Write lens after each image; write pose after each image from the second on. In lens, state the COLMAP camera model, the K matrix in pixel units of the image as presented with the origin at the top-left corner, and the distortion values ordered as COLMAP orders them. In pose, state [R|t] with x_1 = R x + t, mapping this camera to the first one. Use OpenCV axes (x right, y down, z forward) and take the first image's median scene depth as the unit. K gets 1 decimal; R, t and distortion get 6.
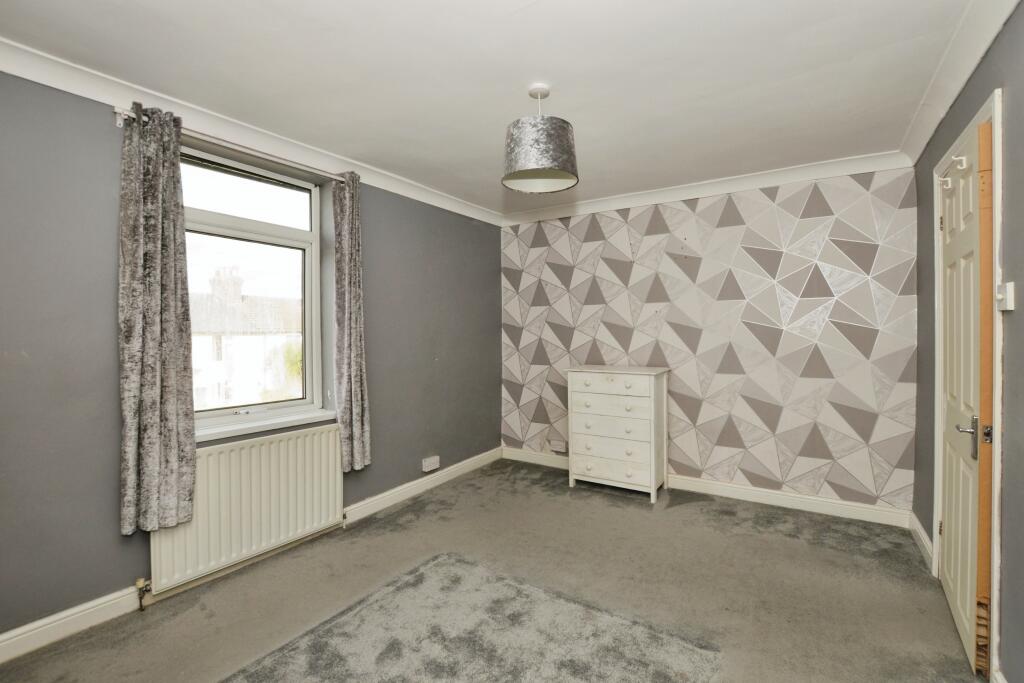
lens RADIAL K [[464.9, 0, 512.4], [0, 464.9, 330.5], [0, 0, 1]] dist [-0.000491, -0.000060]
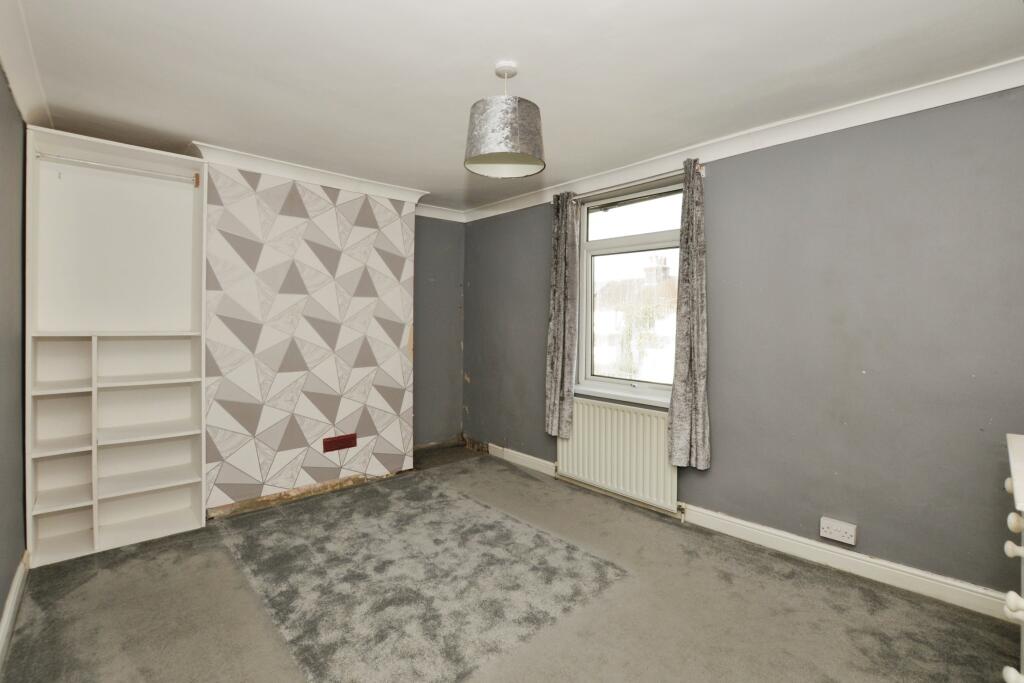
lens RADIAL K [[449.0, 0, 512.3], [0, 449.0, 319.9], [0, 0, 1]] dist [-0.000146, -0.000032]
pose [[-0.198817, 0.003632, -0.980030, 0.753768], [-0.006629, 0.999965, 0.005050, -0.010606], [0.980014, 0.007501, -0.198786, 0.968397]]
